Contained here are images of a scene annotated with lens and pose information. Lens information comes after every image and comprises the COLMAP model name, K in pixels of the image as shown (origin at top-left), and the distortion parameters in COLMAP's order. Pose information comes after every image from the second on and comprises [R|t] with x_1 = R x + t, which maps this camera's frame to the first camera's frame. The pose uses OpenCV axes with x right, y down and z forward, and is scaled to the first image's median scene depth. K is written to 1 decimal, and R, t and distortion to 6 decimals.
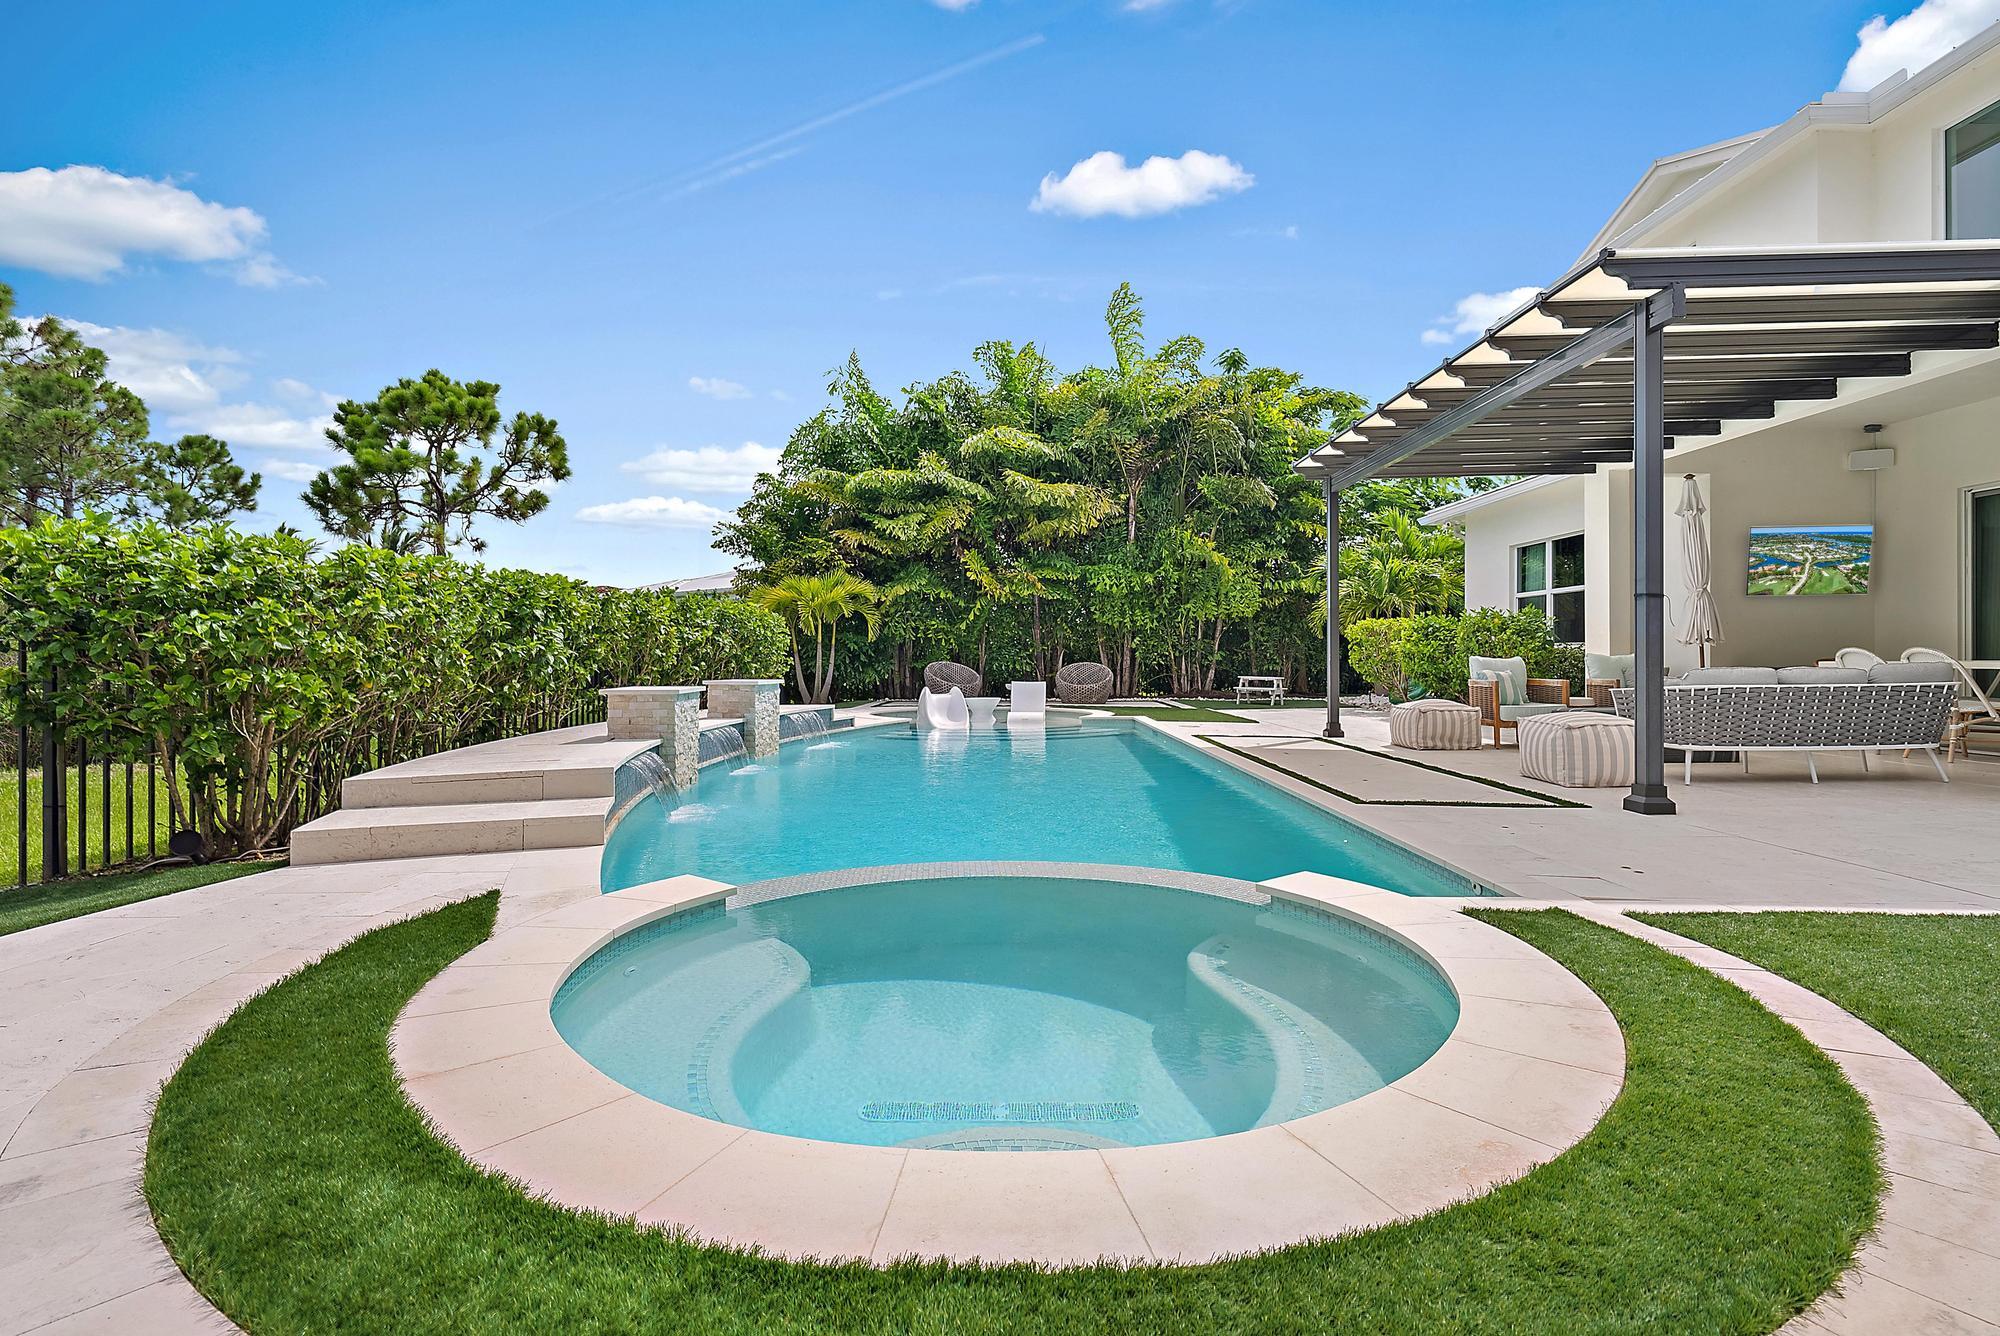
lens RADIAL K [[956.7, 0, 994.2], [0, 956.7, 649.1], [0, 0, 1]] dist [0.004073, -0.001154]
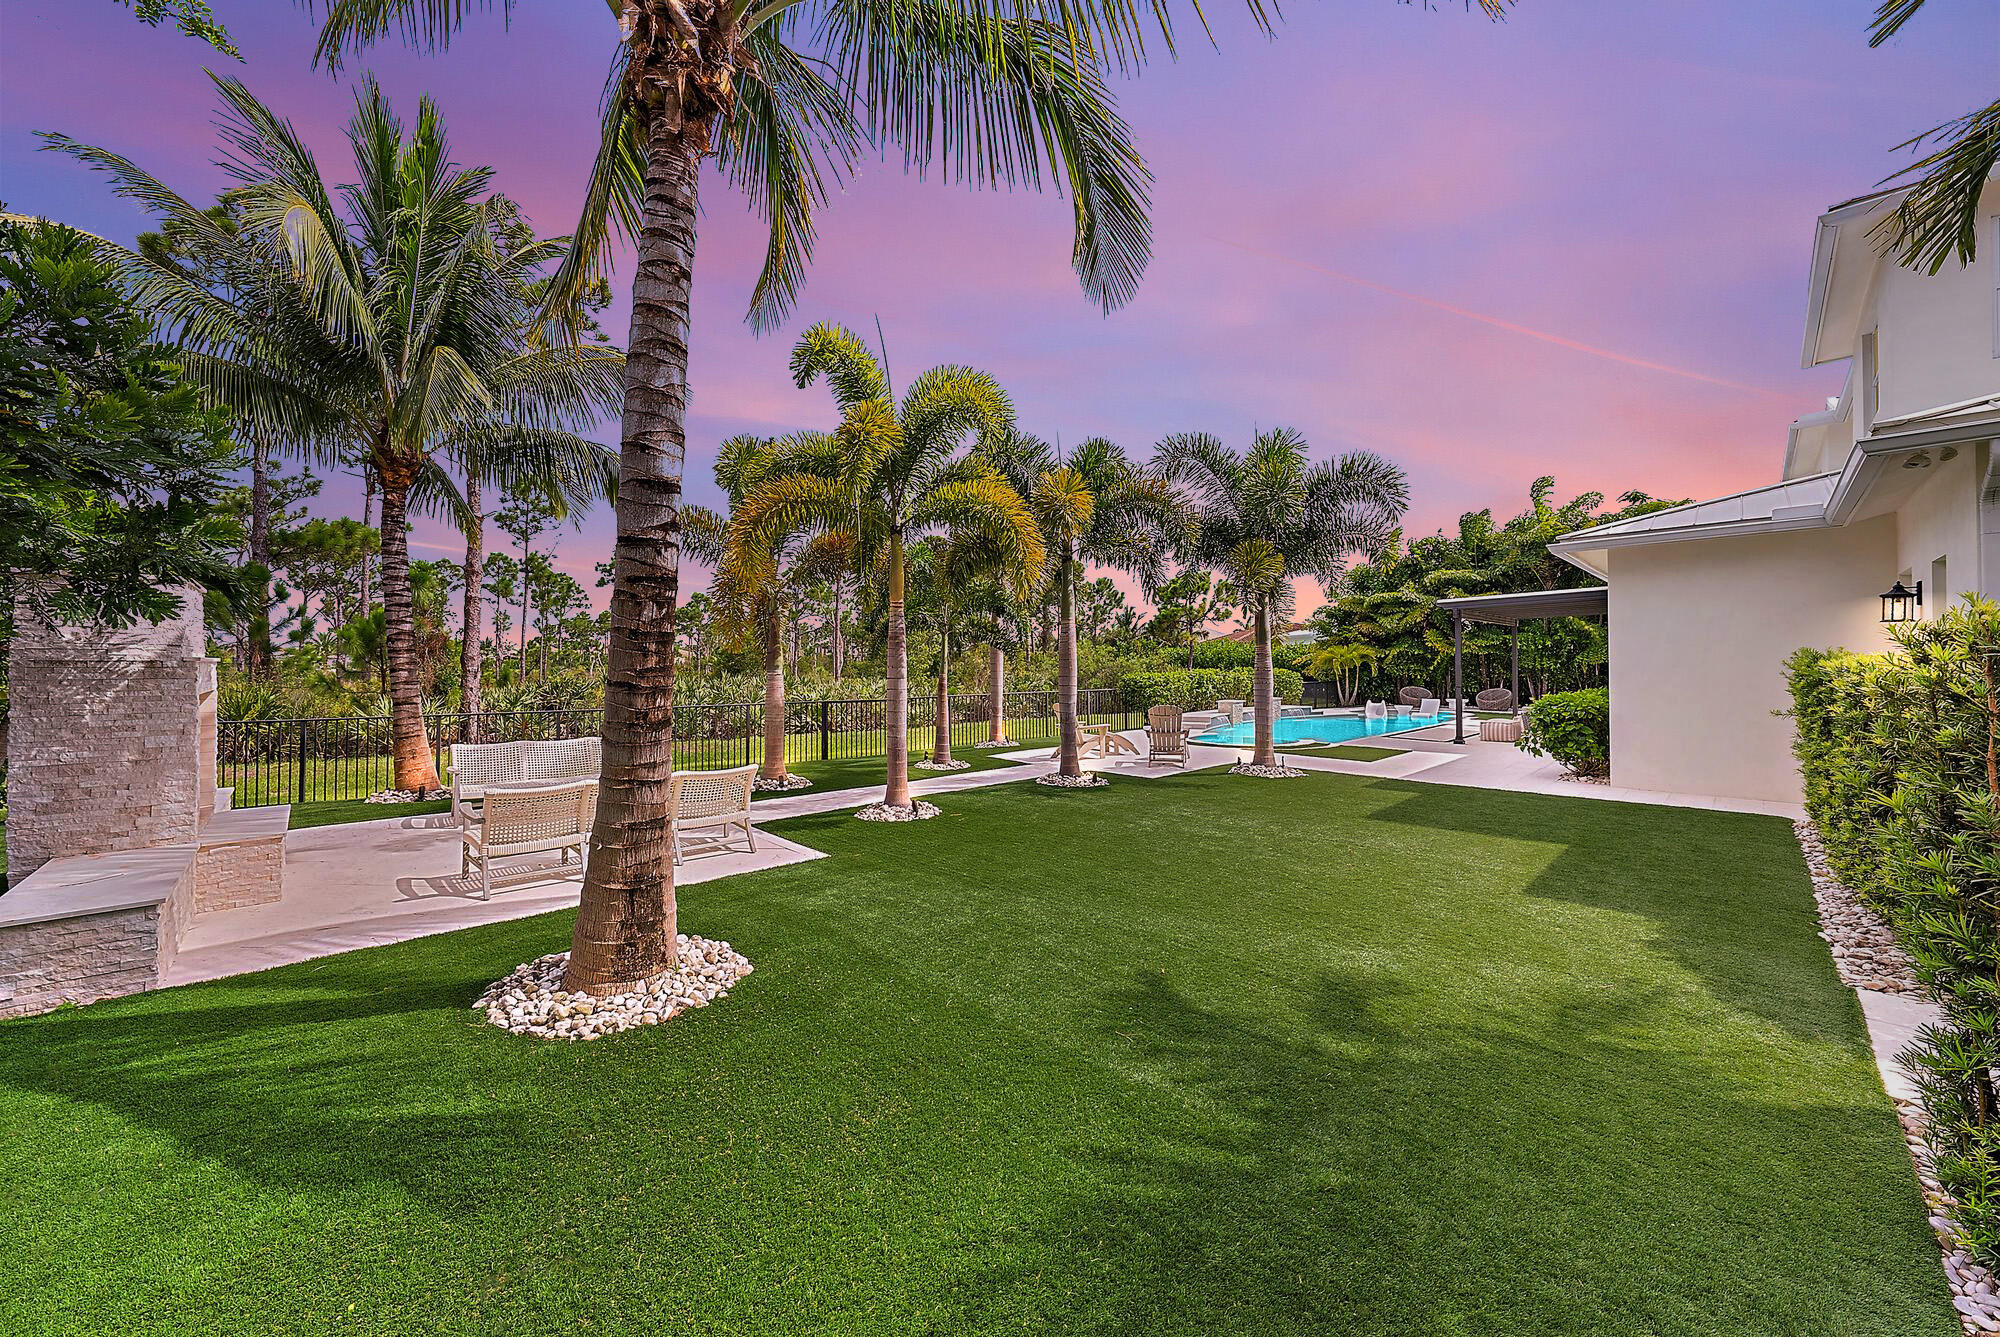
lens RADIAL K [[702.2, 0, 999.0], [0, 702.2, 658.9], [0, 0, 1]] dist [-0.000063, -0.000004]
pose [[0.691081, -0.005145, -0.722759, 0.407211], [0.008477, 0.999964, 0.000987, -0.054077], [0.722727, -0.006808, 0.691100, -0.642453]]
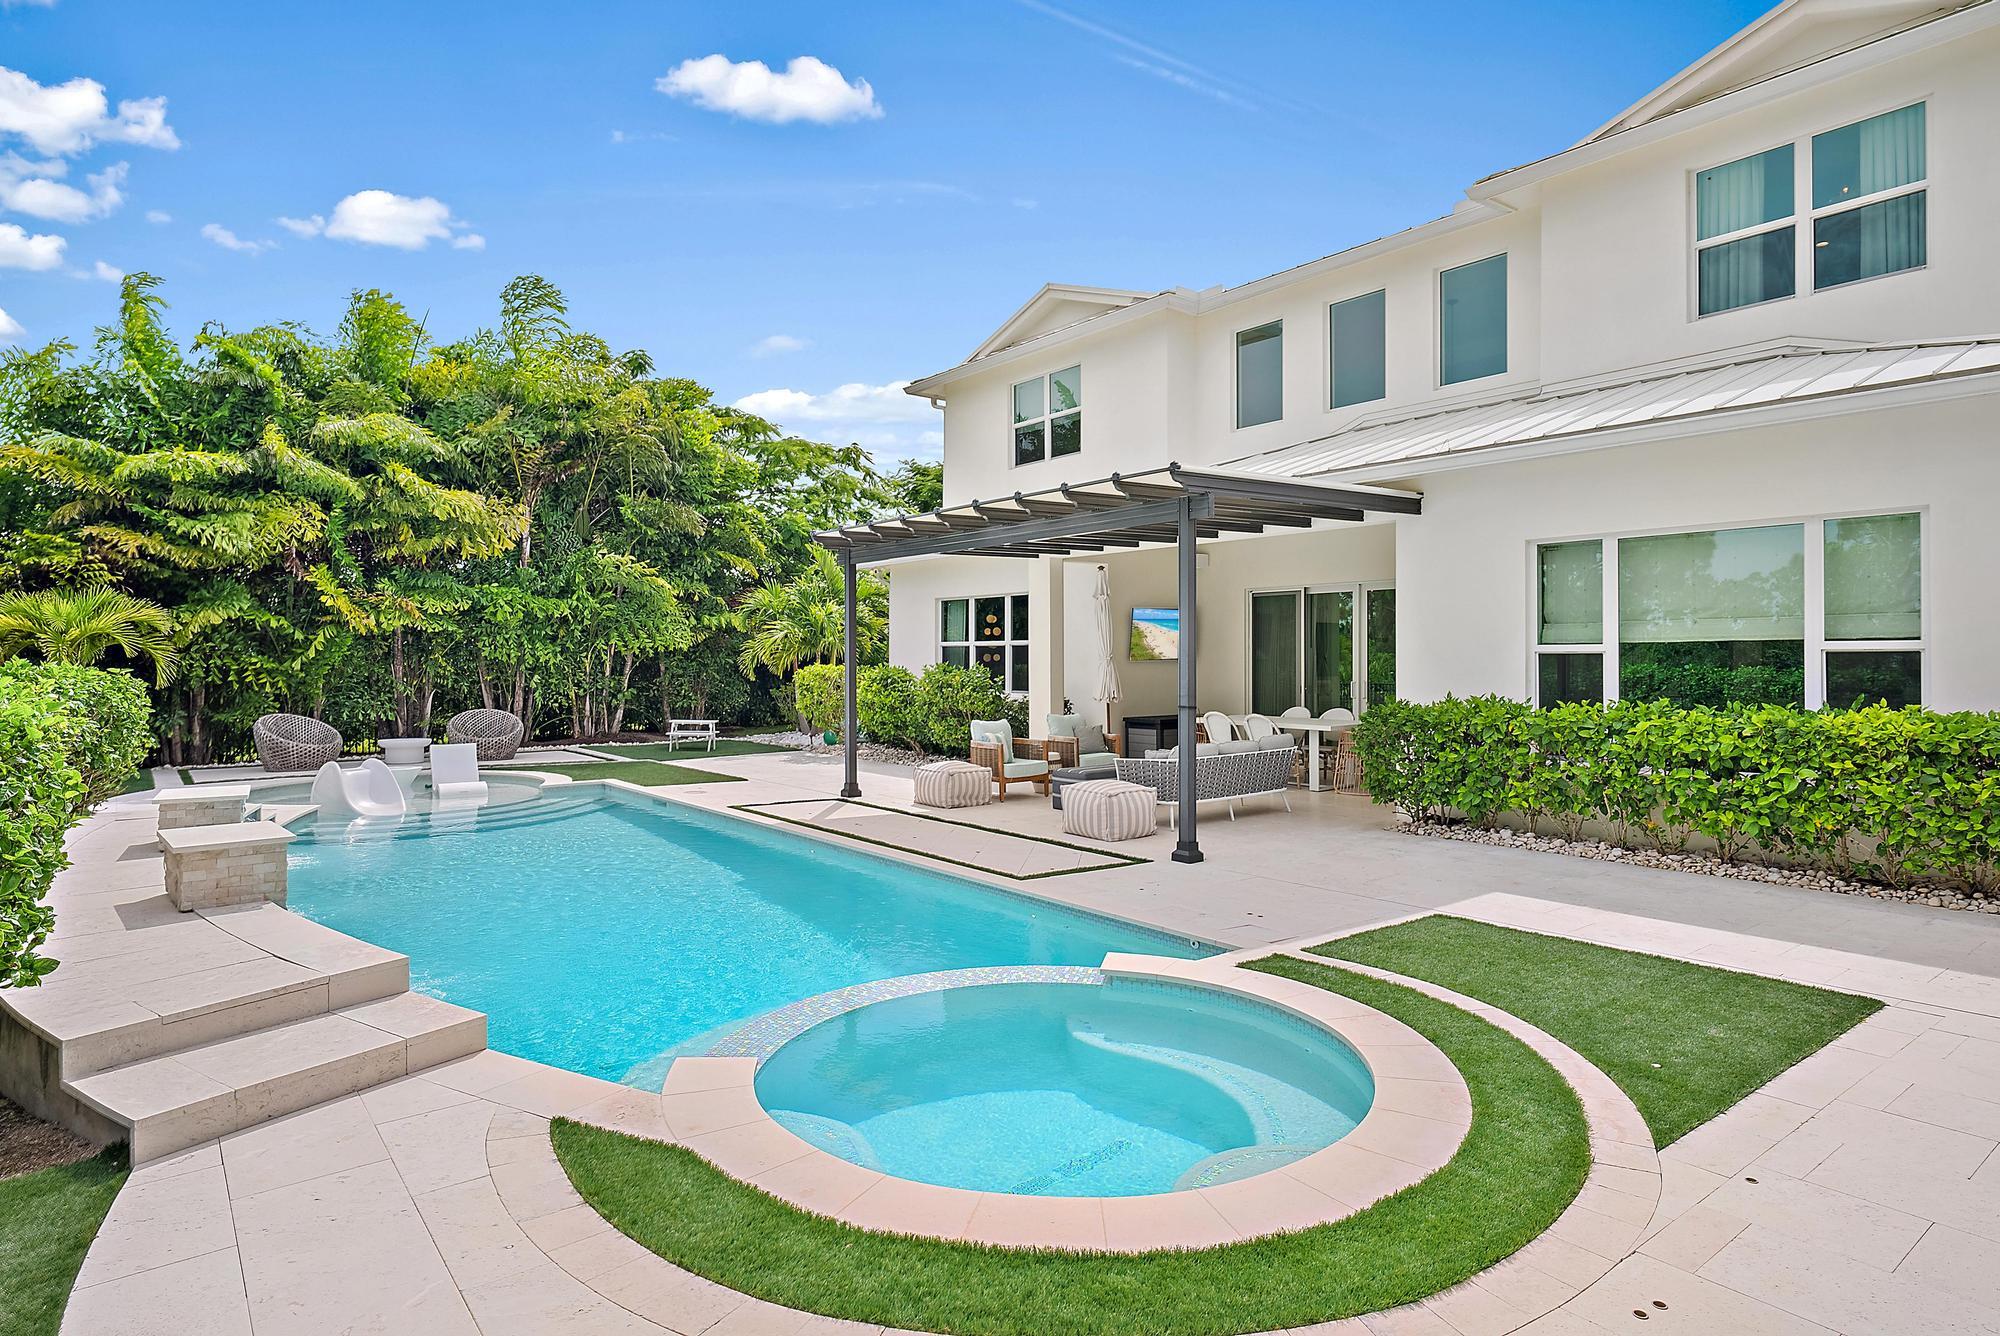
lens RADIAL K [[1096.3, 0, 1003.5], [0, 1096.3, 657.8], [0, 0, 1]] dist [0.013522, -0.000152]
pose [[0.783200, 0.000419, 0.621770, -0.146950], [-0.004123, 0.999981, 0.004519, -0.037291], [-0.621756, -0.006103, 0.783187, -0.024994]]
